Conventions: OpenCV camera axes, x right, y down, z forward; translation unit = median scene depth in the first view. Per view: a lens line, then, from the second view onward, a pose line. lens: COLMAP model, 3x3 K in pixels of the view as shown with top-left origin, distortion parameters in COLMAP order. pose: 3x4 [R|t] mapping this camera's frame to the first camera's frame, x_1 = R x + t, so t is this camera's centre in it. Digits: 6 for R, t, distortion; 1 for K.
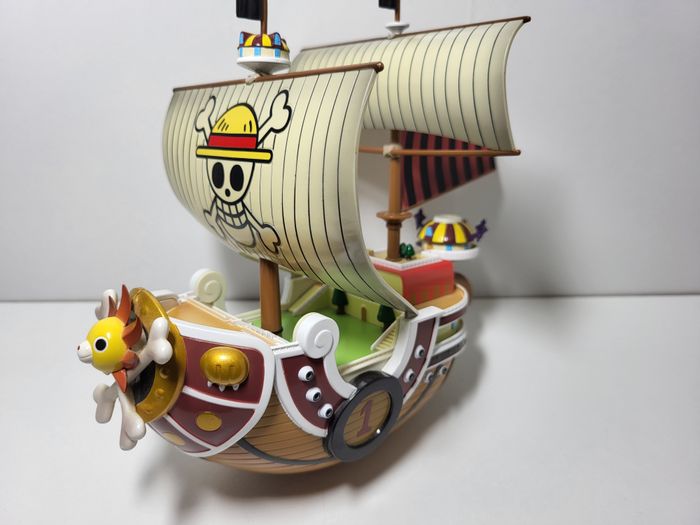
lens RADIAL K [[575.8, 0, 350.0], [0, 575.8, 262.5], [0, 0, 1]] dist [-0.012676, -0.003800]
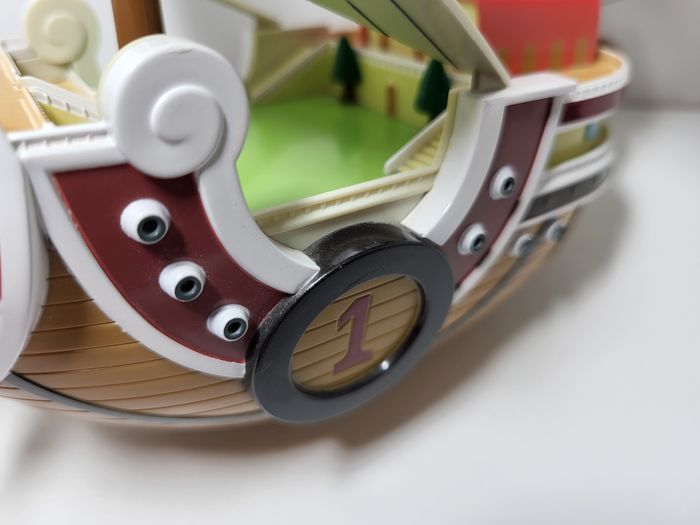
lens RADIAL K [[603.4, 0, 350.0], [0, 603.4, 262.5], [0, 0, 1]] dist [-0.097616, -0.002638]
pose [[0.988422, 0.068886, -0.135192, 0.076598], [-0.031019, 0.963922, 0.264373, 0.104105], [0.148526, -0.257119, 0.954898, 0.585693]]
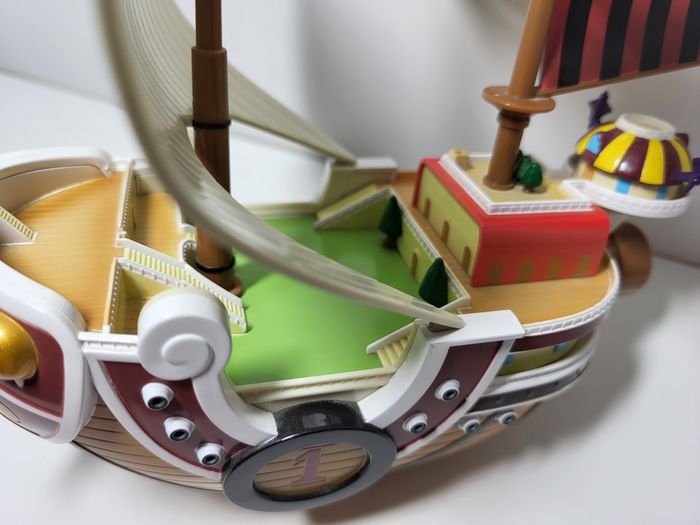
lens RADIAL K [[575.8, 0, 350.0], [0, 575.8, 262.5], [0, 0, 1]] dist [-0.012676, -0.003800]
pose [[0.892946, 0.305385, -0.330738, 0.181022], [-0.195490, 0.924873, 0.326179, -0.100581], [0.405501, -0.226604, 0.885562, 0.552691]]
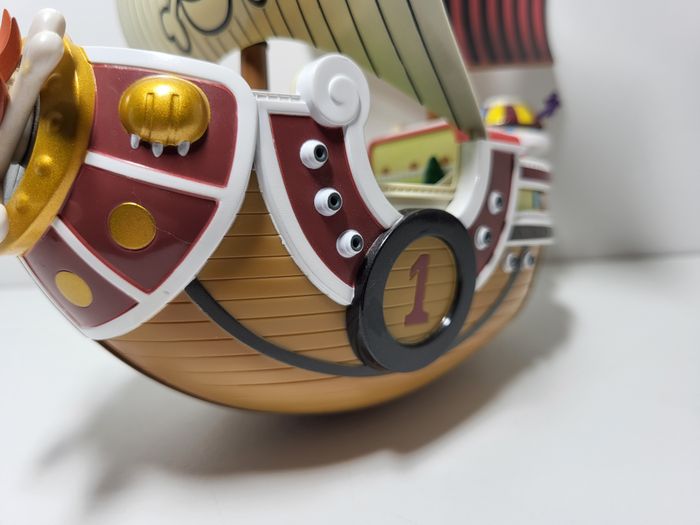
lens RADIAL K [[603.4, 0, 350.0], [0, 603.4, 262.5], [0, 0, 1]] dist [-0.097616, -0.002638]
pose [[0.999447, -0.033248, -0.000926, -0.038477], [0.032202, 0.974207, -0.223345, 0.364748], [0.008328, 0.223191, 0.974739, 0.396295]]
